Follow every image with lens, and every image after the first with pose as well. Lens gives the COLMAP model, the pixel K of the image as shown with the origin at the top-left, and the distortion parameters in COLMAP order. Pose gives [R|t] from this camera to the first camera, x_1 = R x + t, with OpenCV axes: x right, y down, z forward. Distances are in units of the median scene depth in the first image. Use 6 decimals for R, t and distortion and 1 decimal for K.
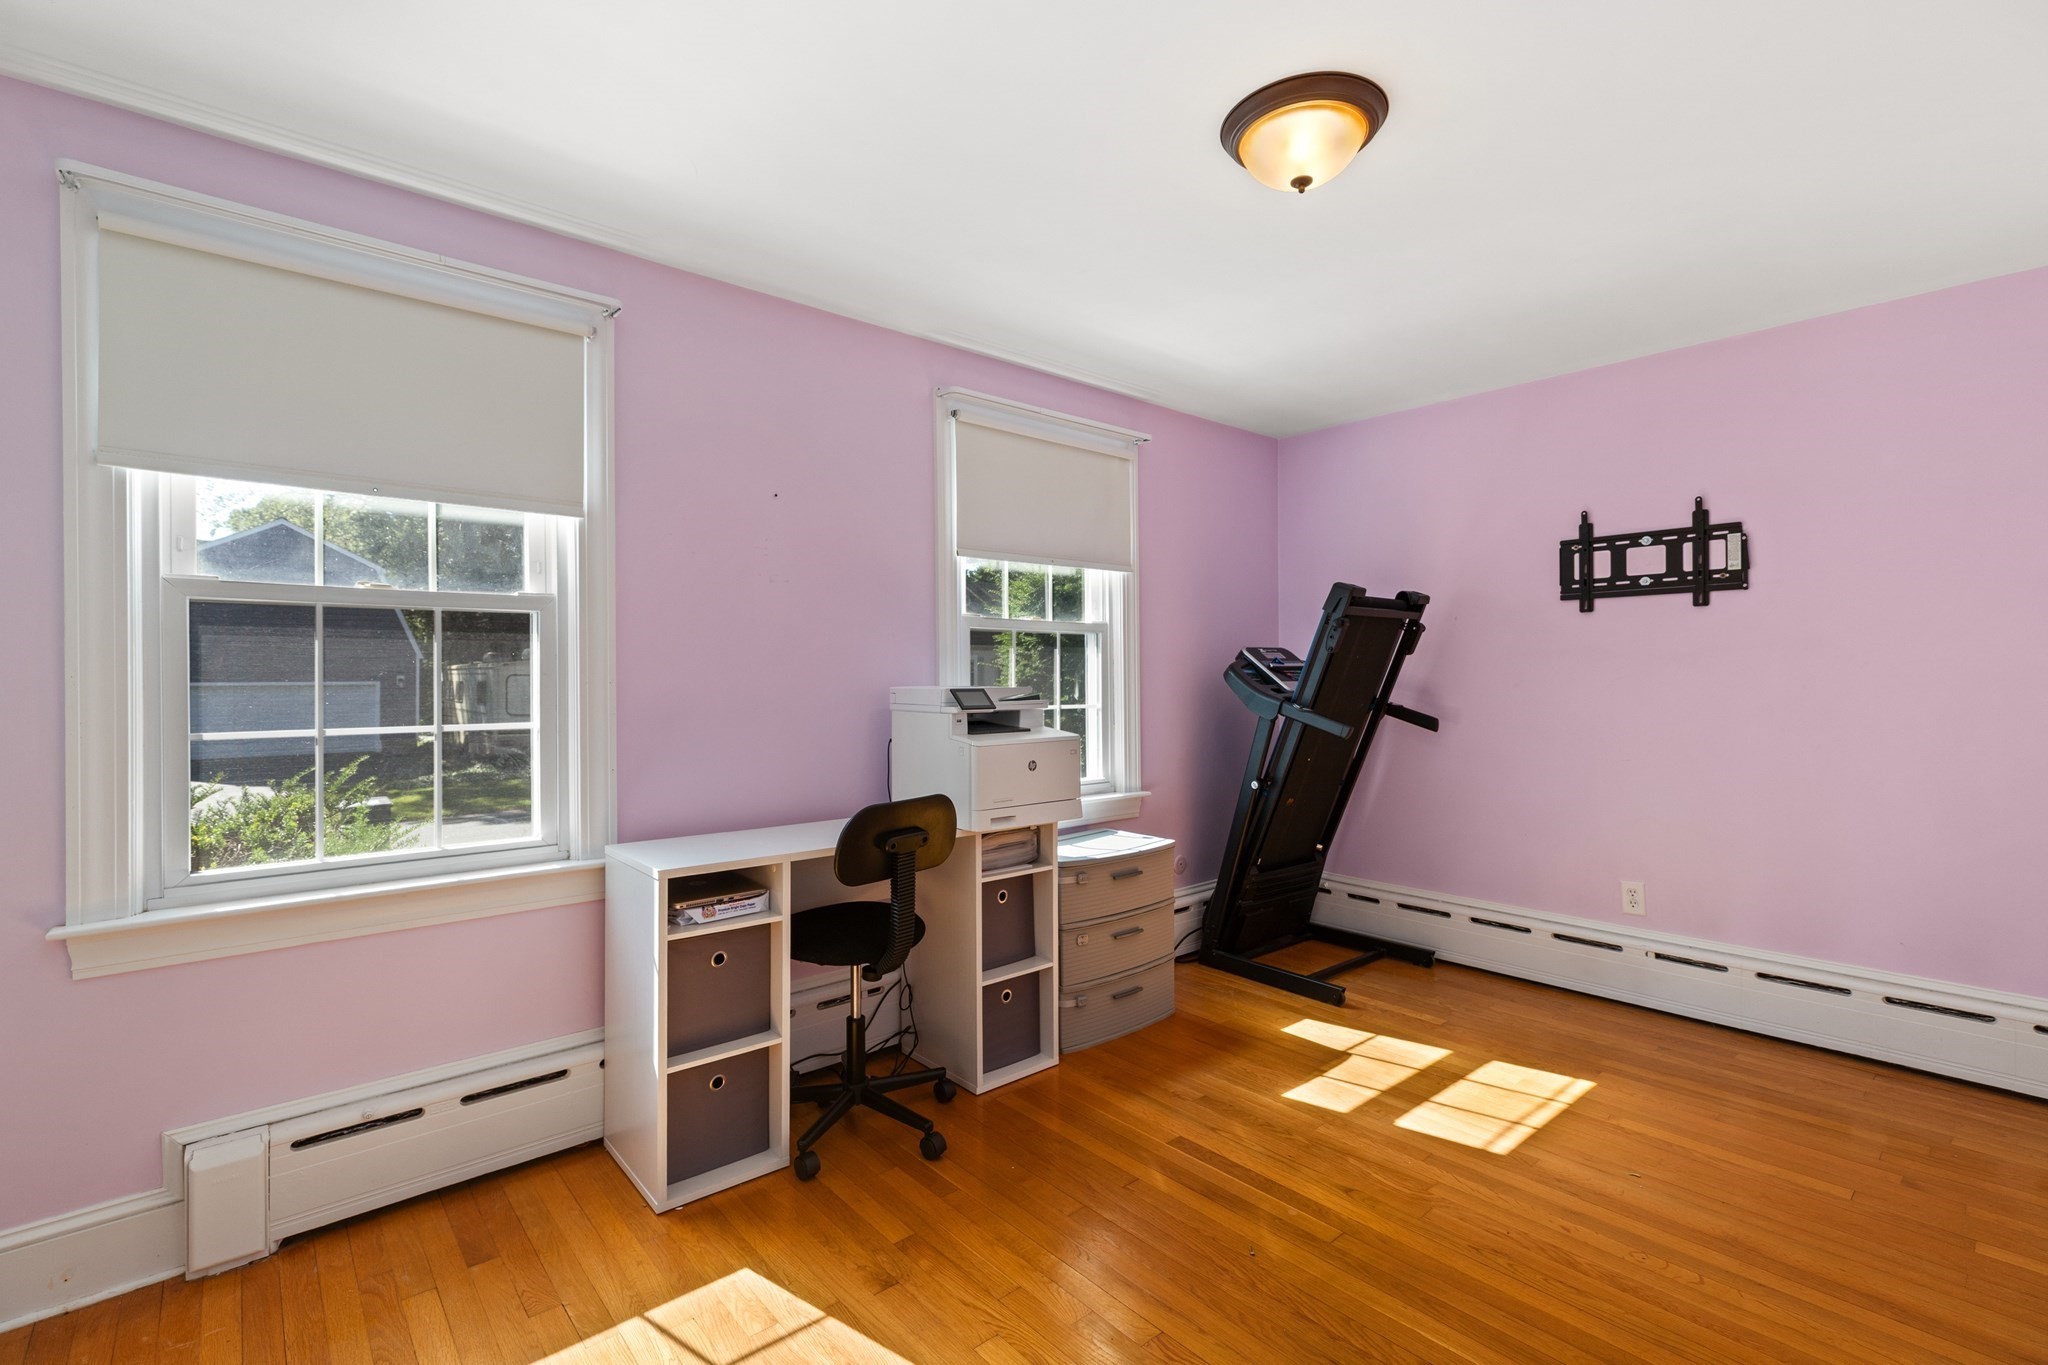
lens RADIAL K [[906.7, 0, 1024.0], [0, 906.7, 682.5], [0, 0, 1]] dist [0.001668, 0.000023]
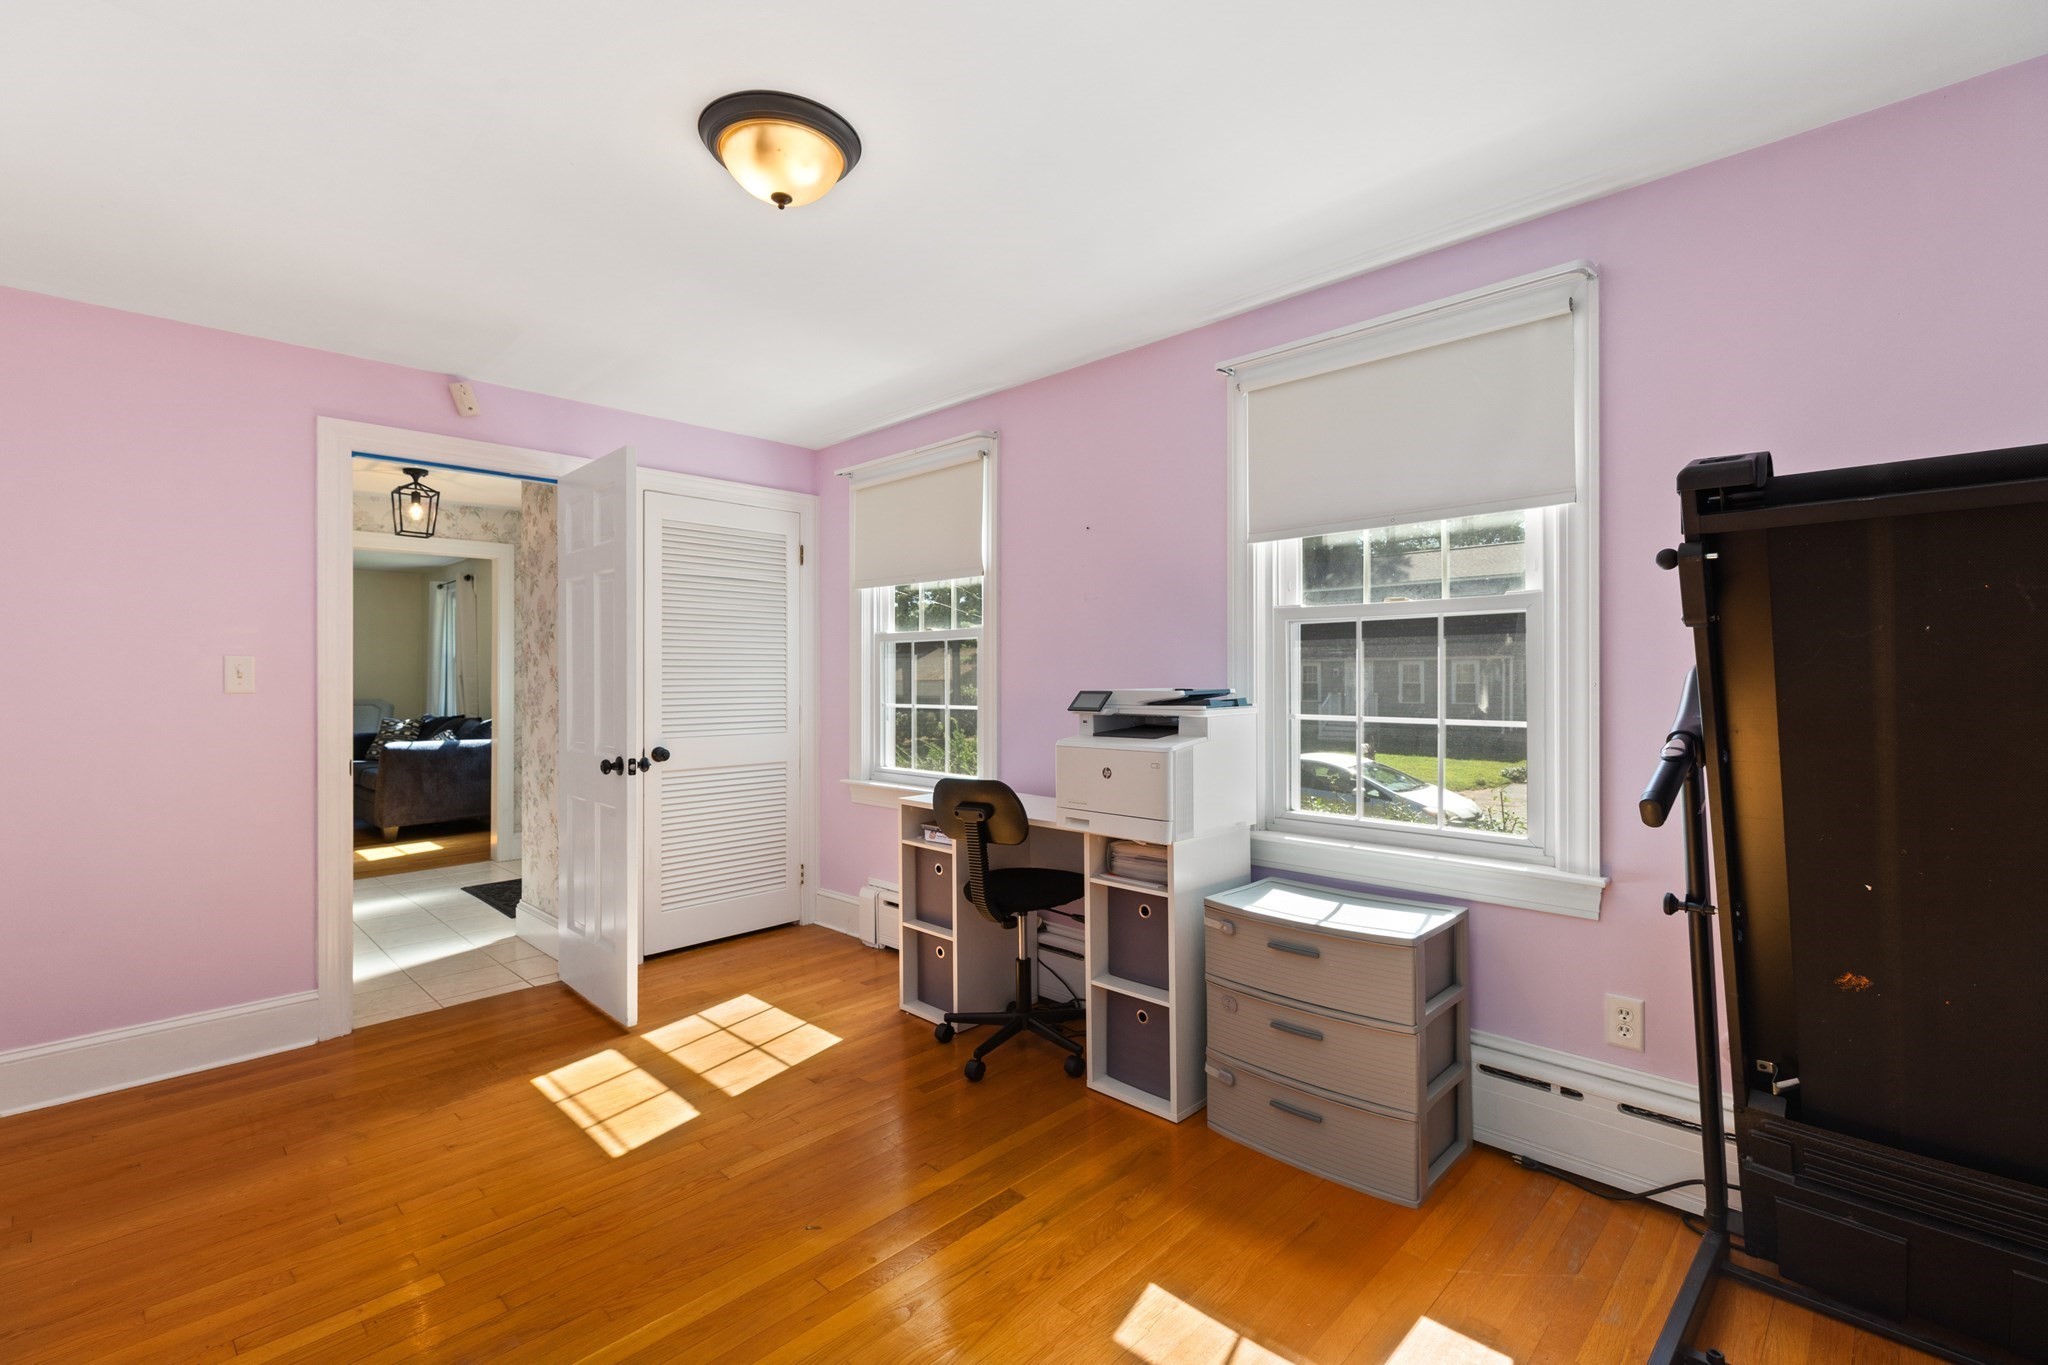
lens RADIAL K [[923.5, 0, 1023.2], [0, 923.5, 675.6], [0, 0, 1]] dist [0.005678, -0.000110]
pose [[0.082631, 0.000200, -0.996580, 0.974914], [-0.004237, 0.999991, -0.000151, -0.009211], [0.996571, 0.004235, 0.082631, 0.835612]]
